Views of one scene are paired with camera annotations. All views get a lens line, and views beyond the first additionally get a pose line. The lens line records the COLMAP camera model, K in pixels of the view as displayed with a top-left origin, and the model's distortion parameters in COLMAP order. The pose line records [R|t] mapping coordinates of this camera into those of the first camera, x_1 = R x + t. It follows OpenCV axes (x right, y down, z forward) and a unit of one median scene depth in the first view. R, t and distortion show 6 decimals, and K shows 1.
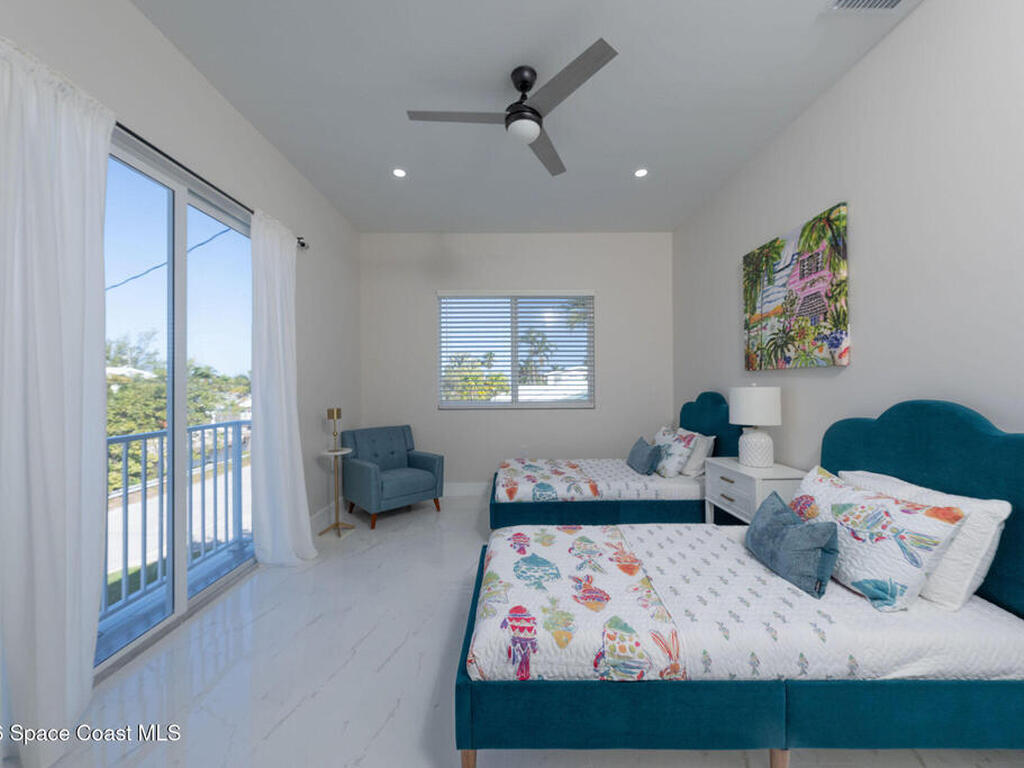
lens RADIAL K [[380.8, 0, 514.7], [0, 380.8, 381.8], [0, 0, 1]] dist [-0.000073, -0.000060]
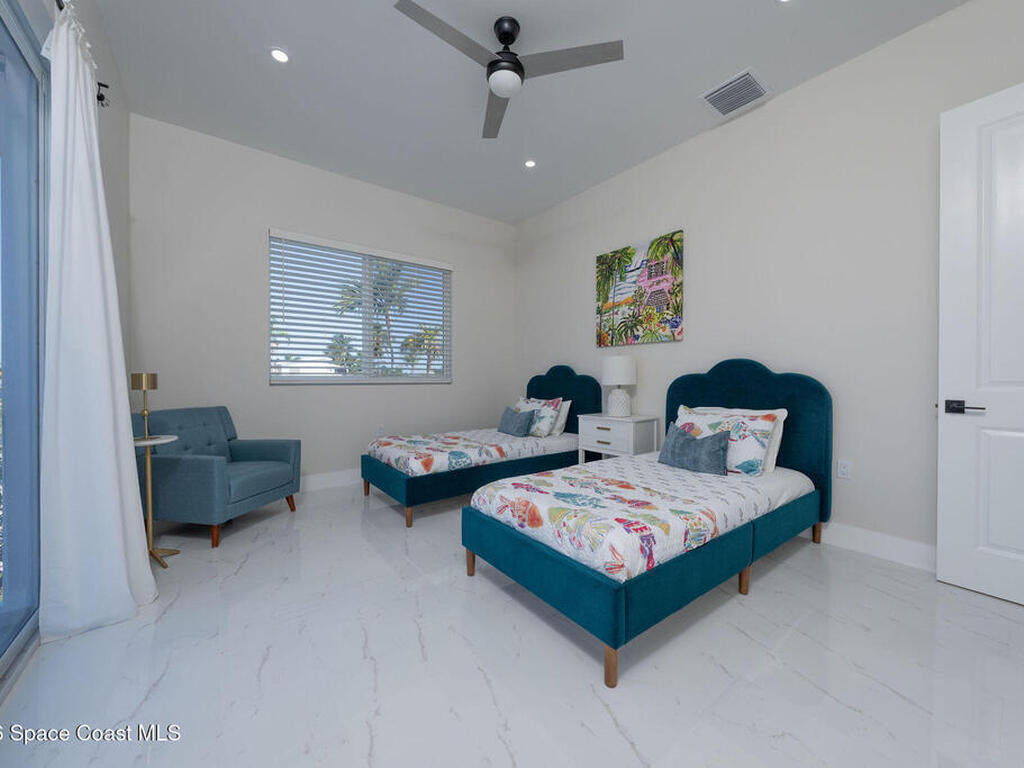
lens RADIAL K [[391.6, 0, 511.7], [0, 391.6, 381.0], [0, 0, 1]] dist [0.000813, -0.000026]
pose [[0.802349, 0.003689, 0.596844, -0.491501], [-0.010609, 0.999911, 0.008082, 0.094683], [-0.596761, -0.012816, 0.802317, 0.140035]]
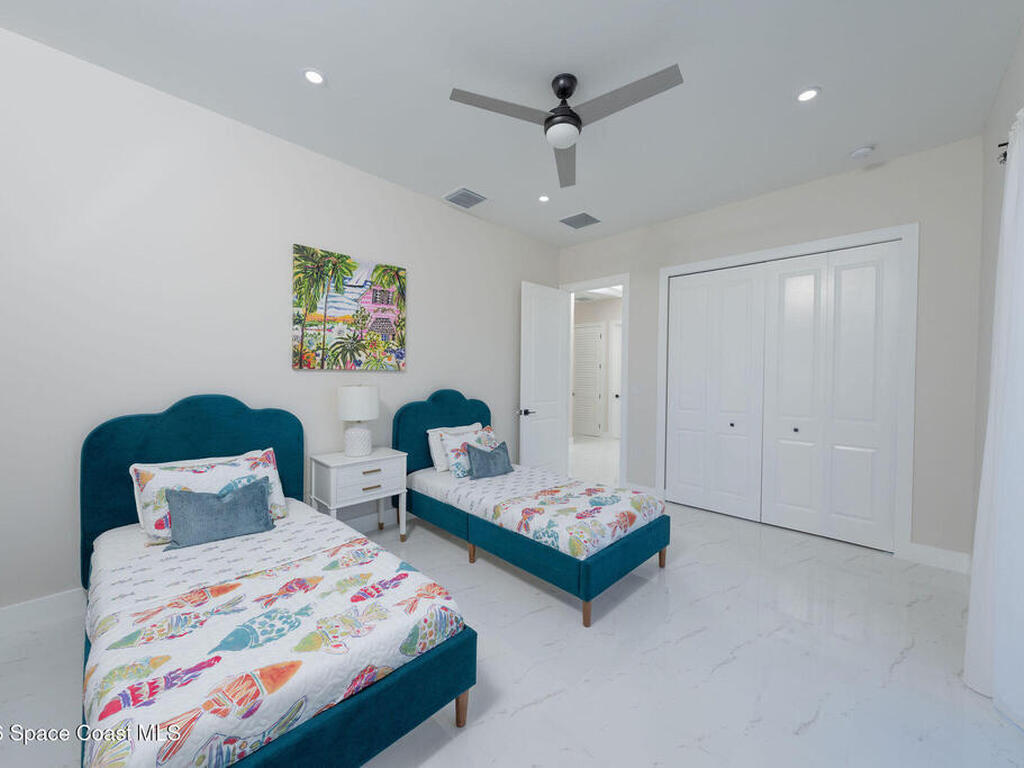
lens RADIAL K [[391.6, 0, 511.7], [0, 391.6, 381.0], [0, 0, 1]] dist [0.000813, -0.000026]
pose [[-0.707793, -0.012360, 0.706312, -0.533603], [-0.010669, 0.999920, 0.006807, -0.013561], [-0.706339, -0.002717, -0.707868, 1.574315]]
